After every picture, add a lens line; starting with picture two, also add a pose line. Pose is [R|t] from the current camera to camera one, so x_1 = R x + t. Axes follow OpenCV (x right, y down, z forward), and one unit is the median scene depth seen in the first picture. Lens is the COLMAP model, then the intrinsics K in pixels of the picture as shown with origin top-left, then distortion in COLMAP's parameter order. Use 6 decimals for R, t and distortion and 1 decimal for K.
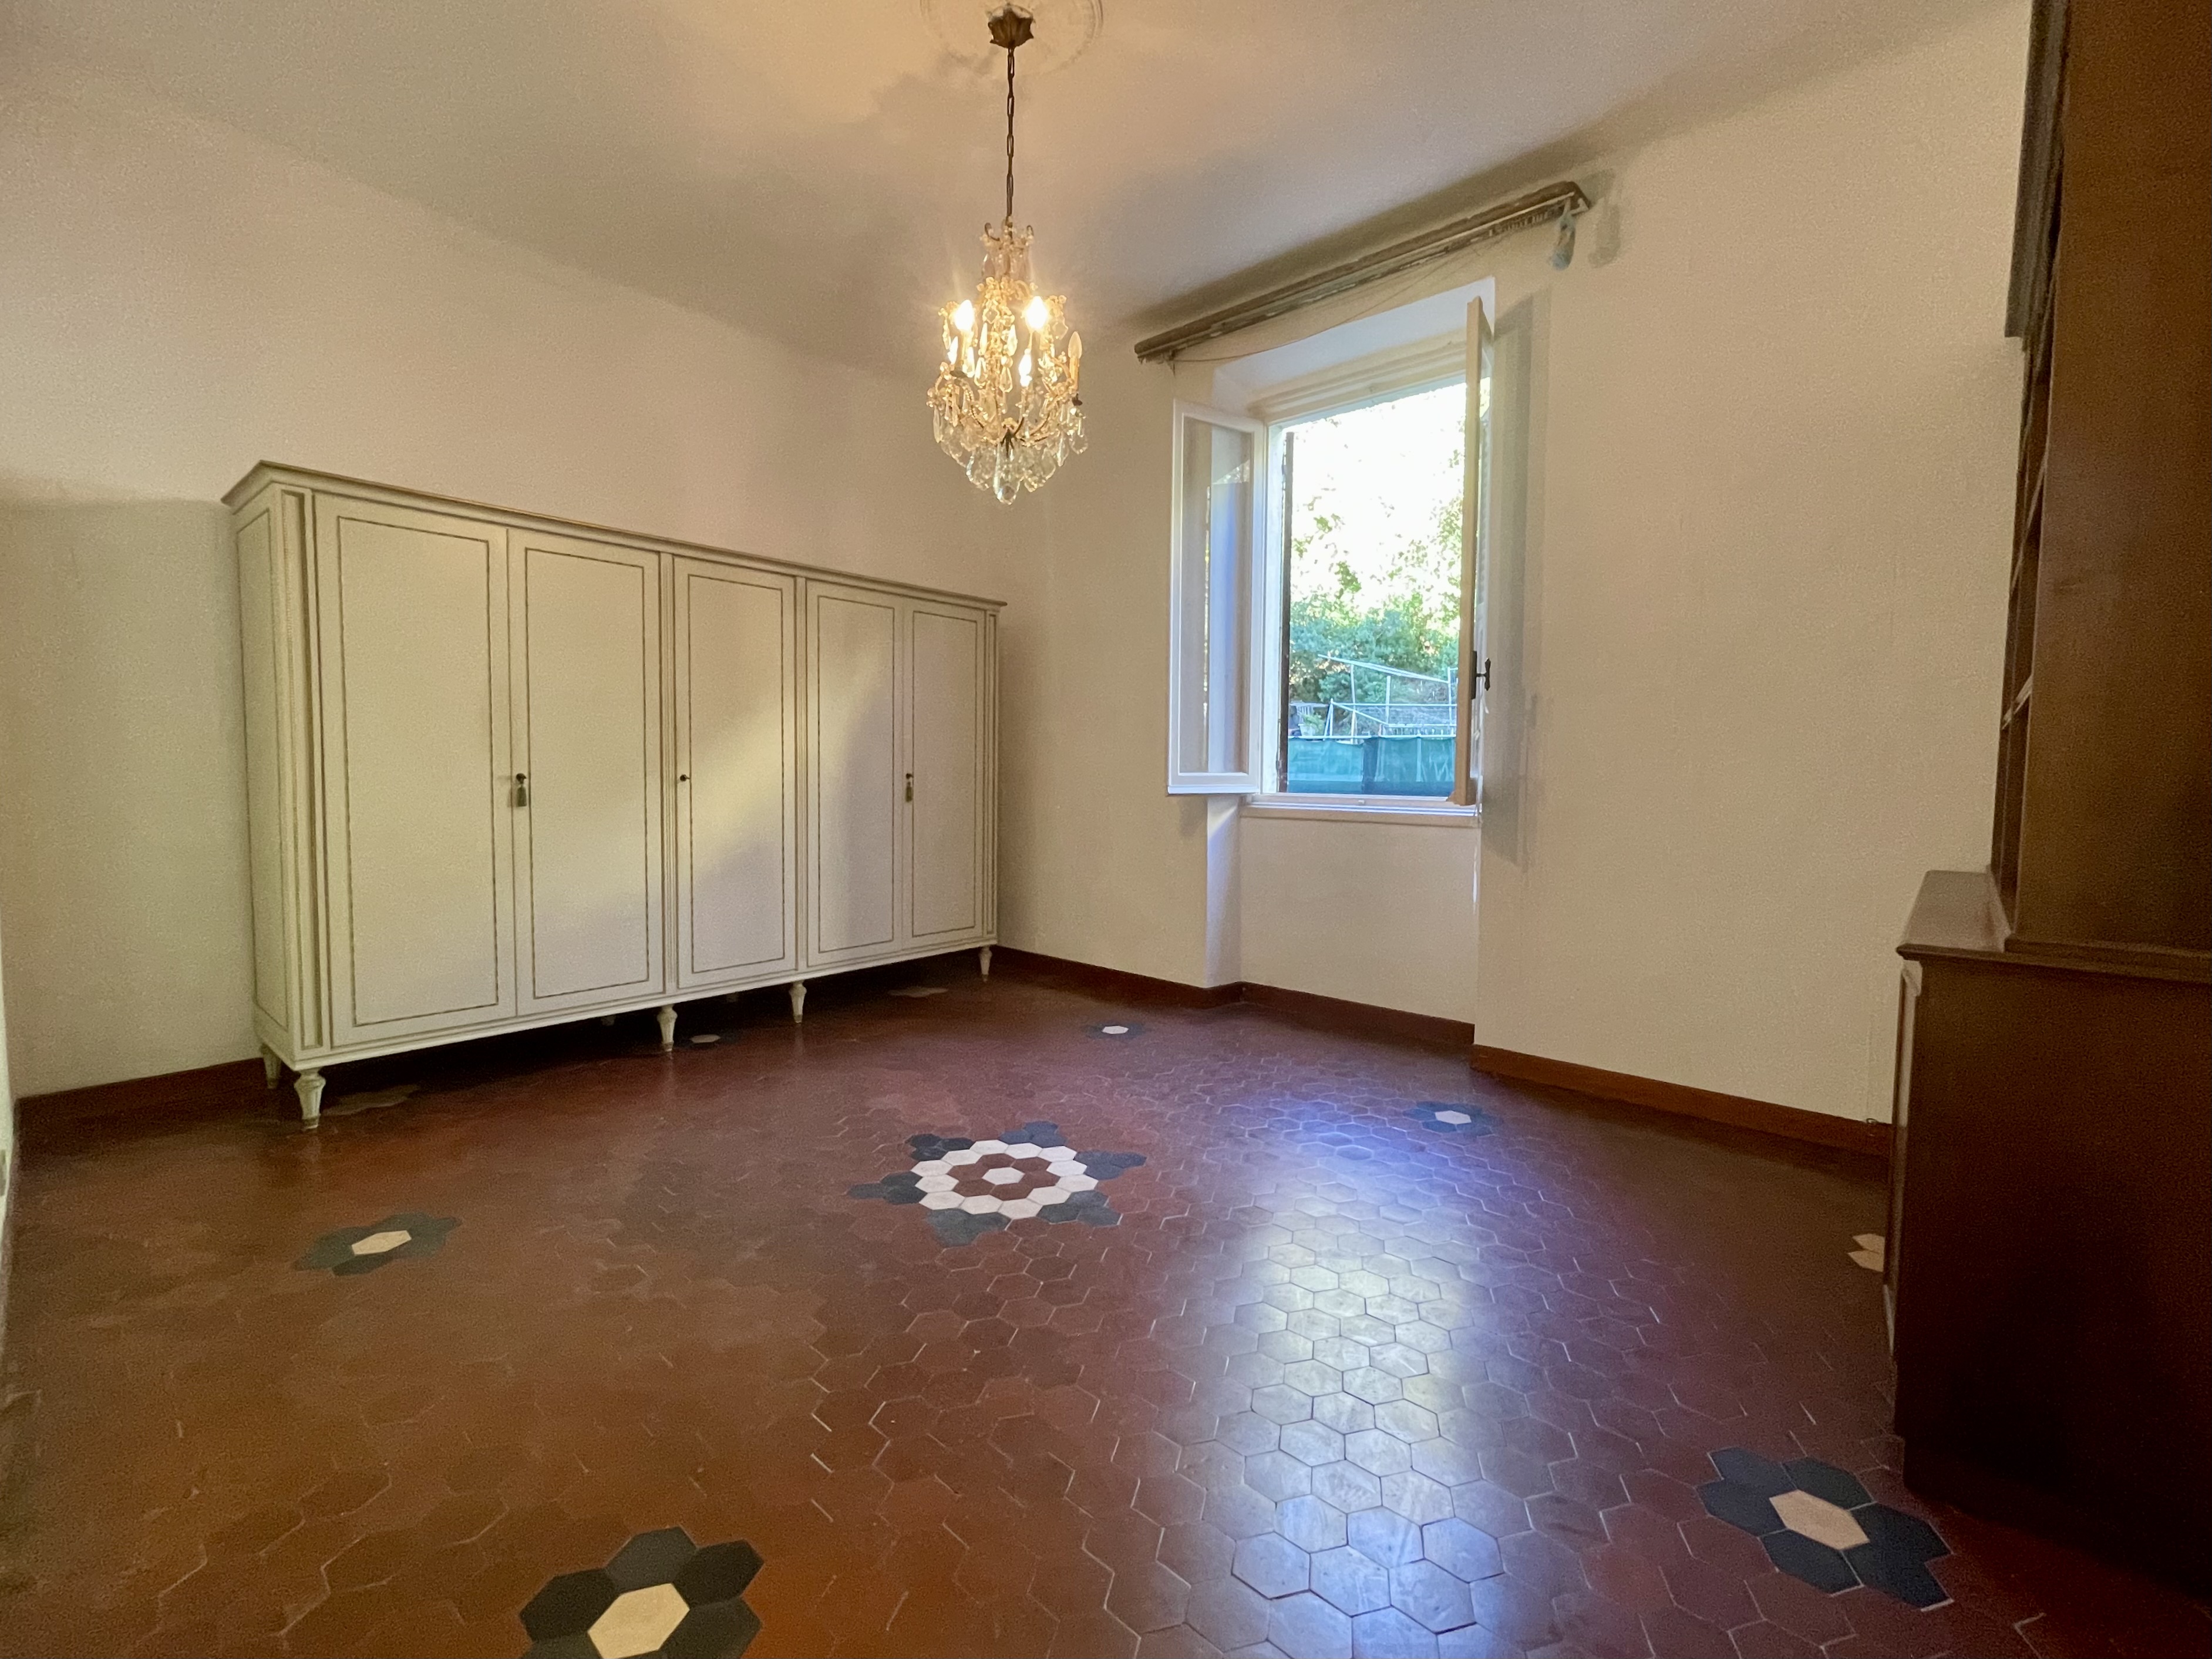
lens RADIAL K [[956.0, 0, 1102.6], [0, 956.0, 821.1], [0, 0, 1]] dist [0.011852, -0.035053]
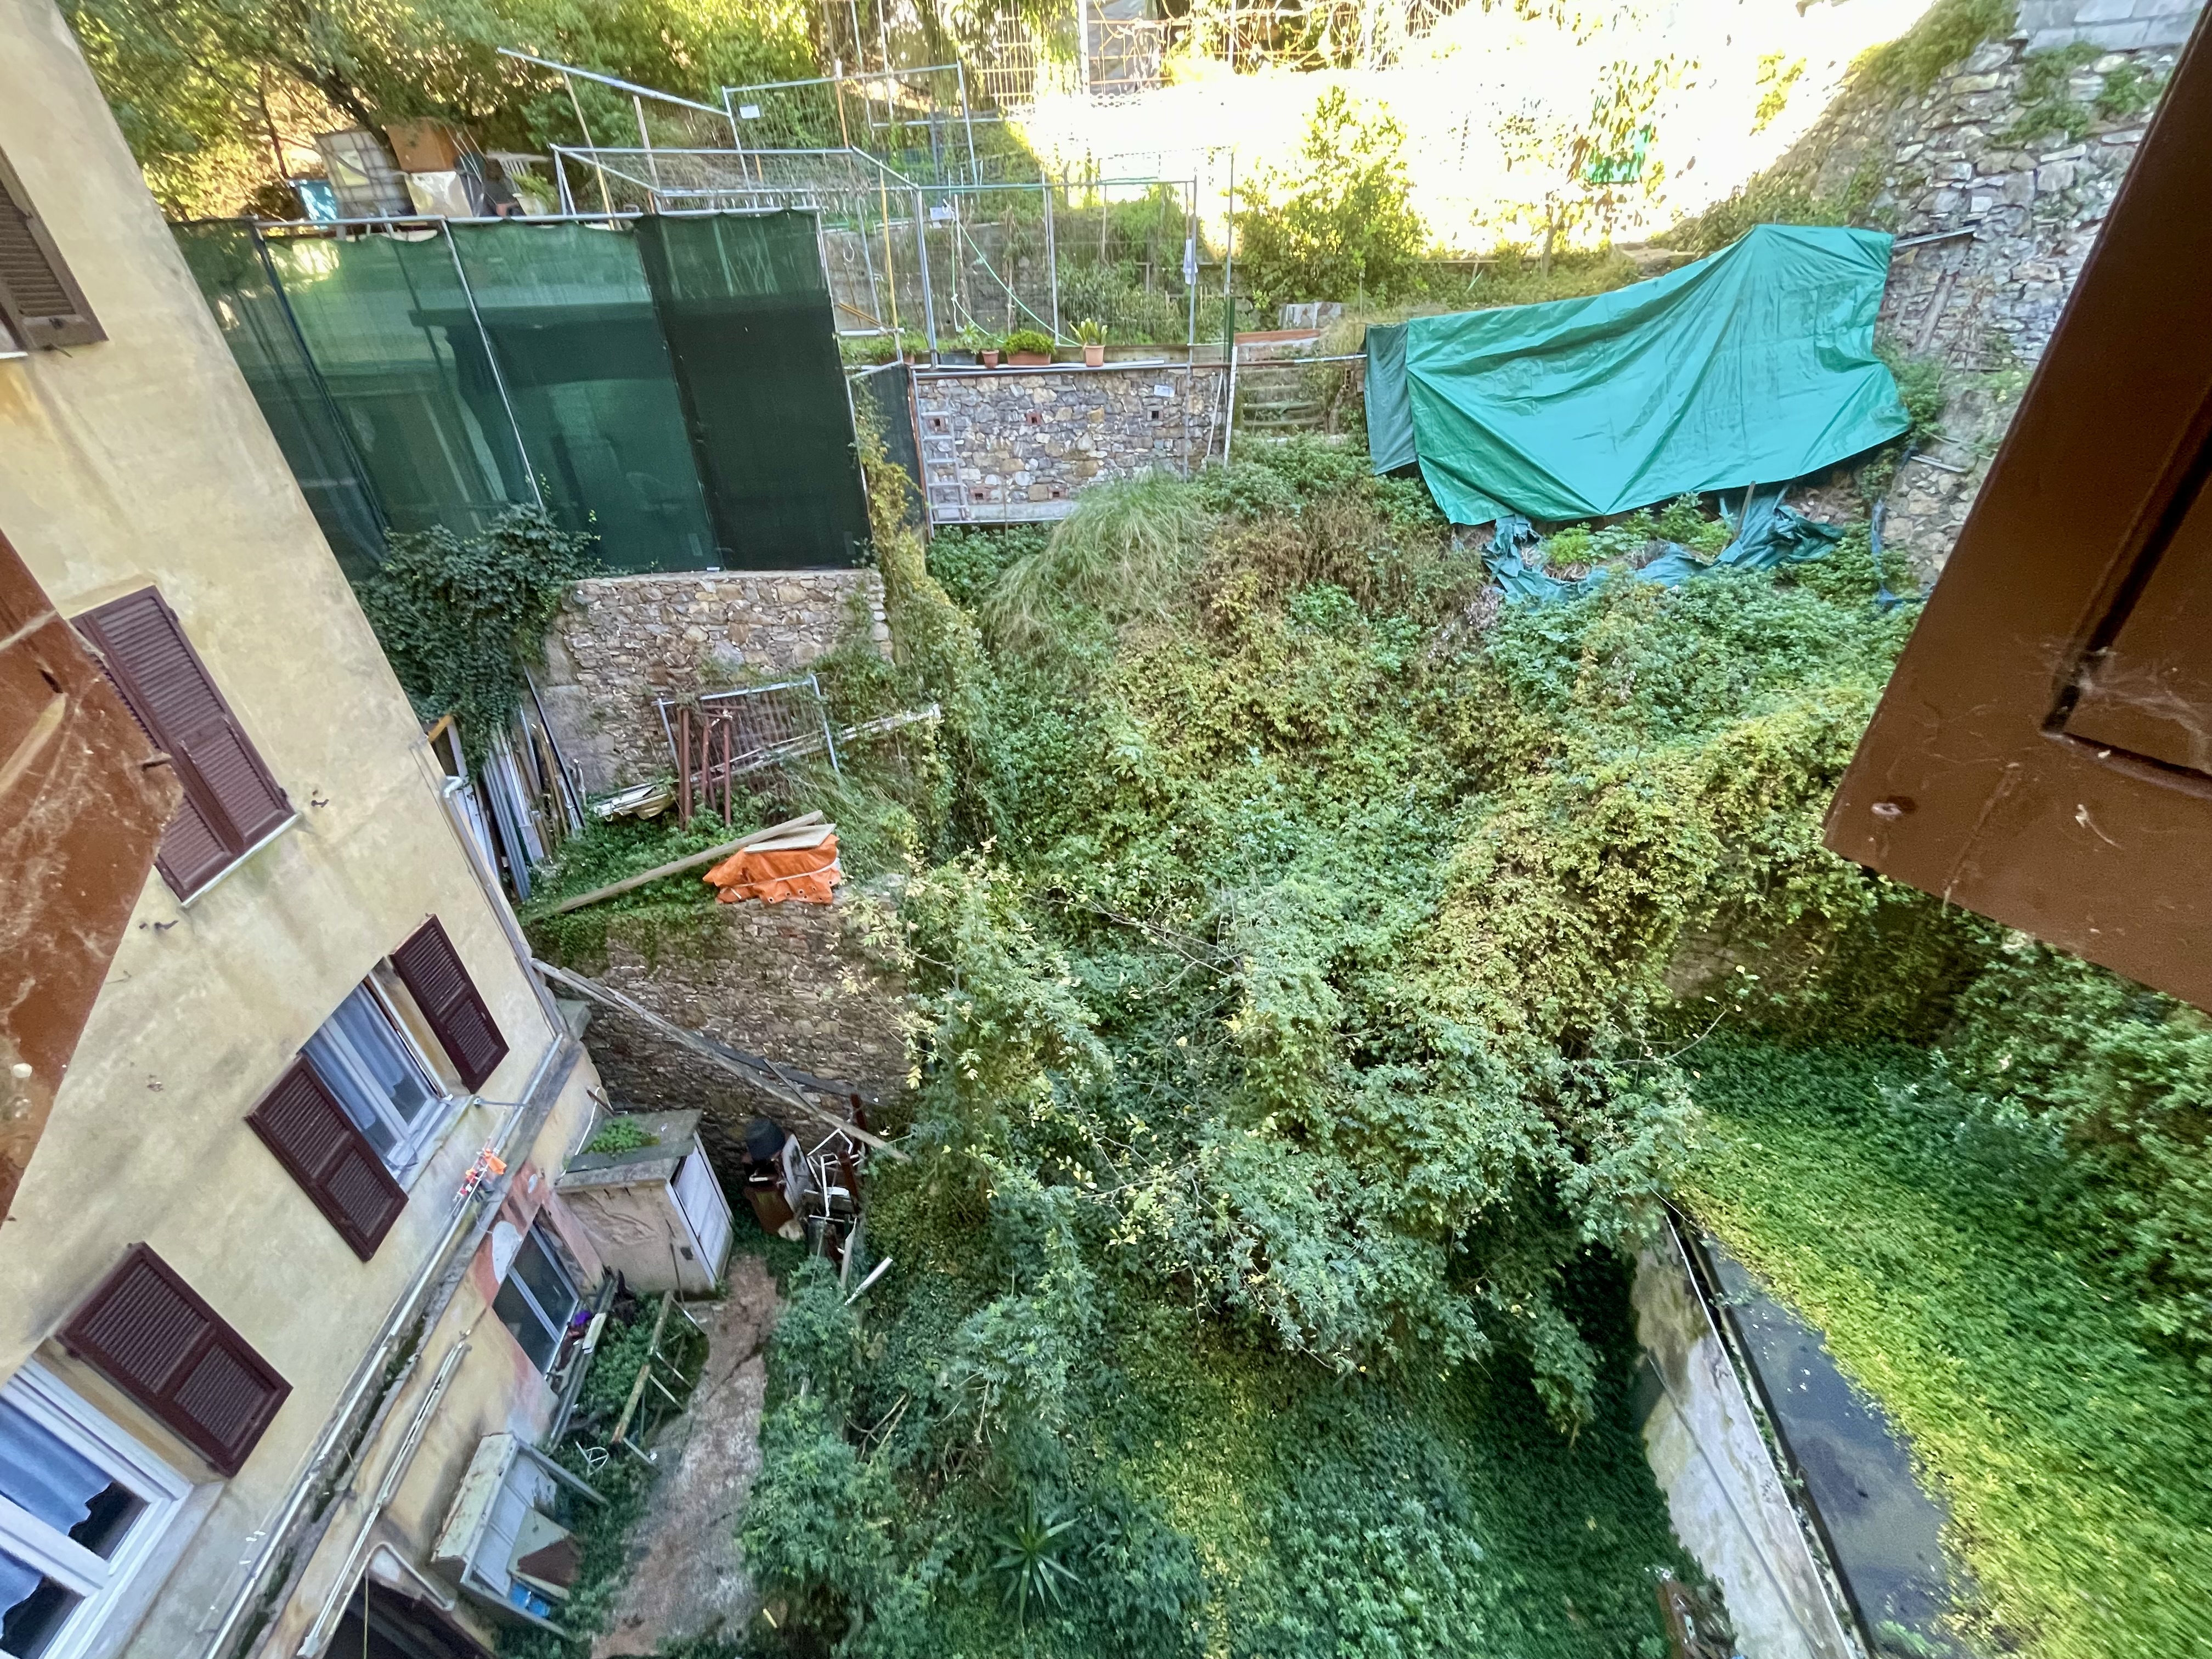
lens RADIAL K [[904.5, 0, 1106.0], [0, 904.5, 829.5], [0, 0, 1]] dist [-0.000557, -0.000293]
pose [[0.776175, -0.373731, 0.507816, 0.055165], [0.077477, 0.855825, 0.511431, -0.019015], [-0.625739, -0.357616, 0.693226, 0.213090]]
